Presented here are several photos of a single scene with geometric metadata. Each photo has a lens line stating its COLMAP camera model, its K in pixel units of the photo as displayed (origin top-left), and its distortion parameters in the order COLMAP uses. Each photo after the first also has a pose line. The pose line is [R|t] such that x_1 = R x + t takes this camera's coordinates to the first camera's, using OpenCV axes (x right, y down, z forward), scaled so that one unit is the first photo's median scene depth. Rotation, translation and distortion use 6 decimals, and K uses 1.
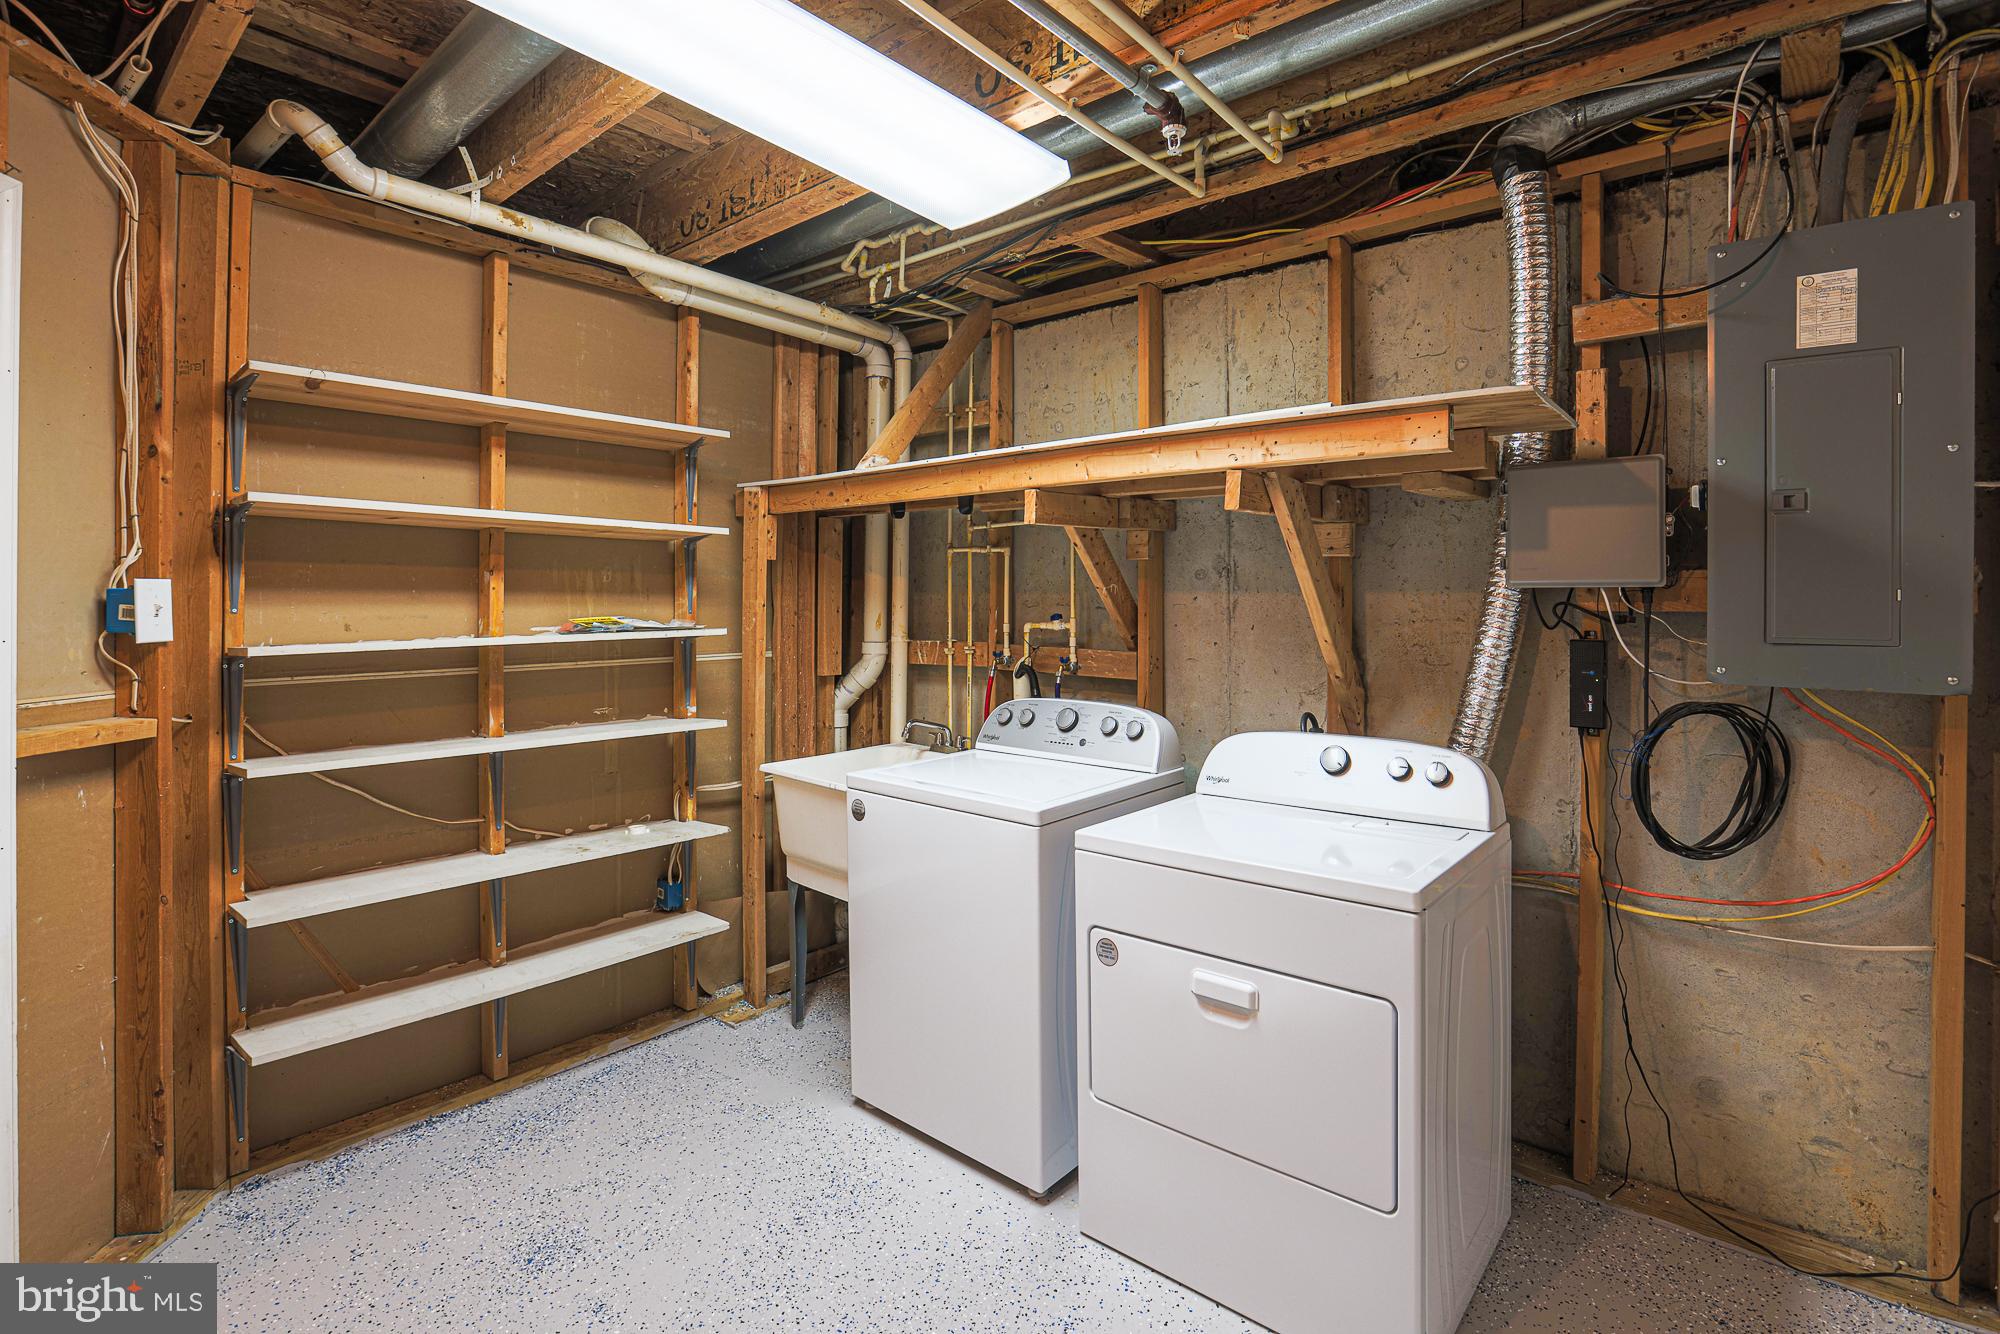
lens RADIAL K [[922.5, 0, 1002.2], [0, 922.5, 591.9], [0, 0, 1]] dist [-0.066201, 0.021364]
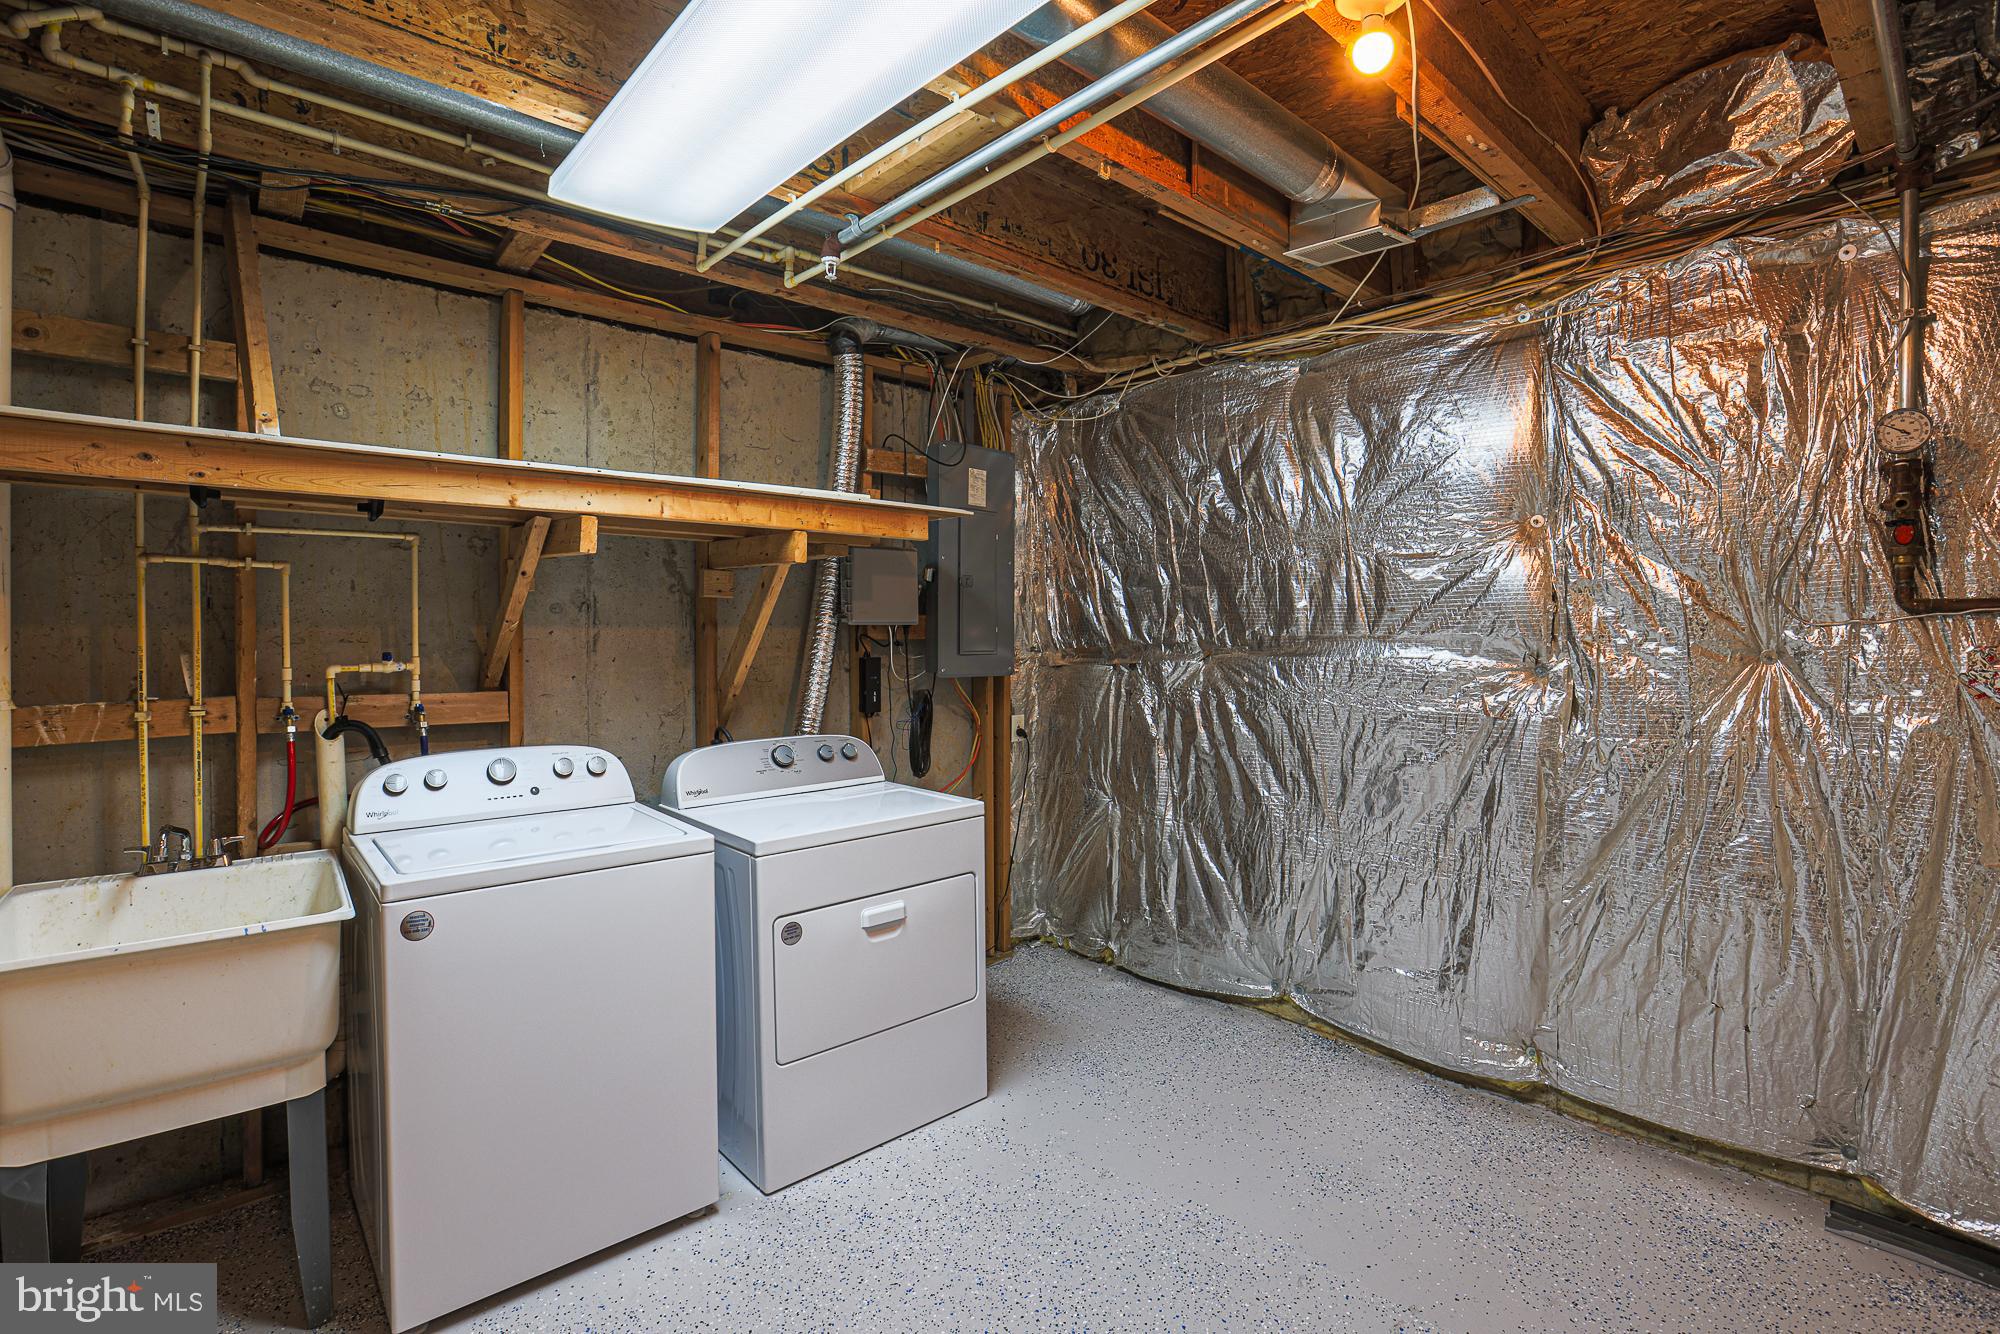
lens RADIAL K [[915.9, 0, 1013.1], [0, 915.9, 651.3], [0, 0, 1]] dist [-0.063441, 0.020348]
pose [[0.135871, -0.024807, 0.990416, -0.687836], [-0.008421, 0.999621, 0.026193, -0.002388], [-0.990691, -0.011899, 0.135610, 0.388302]]
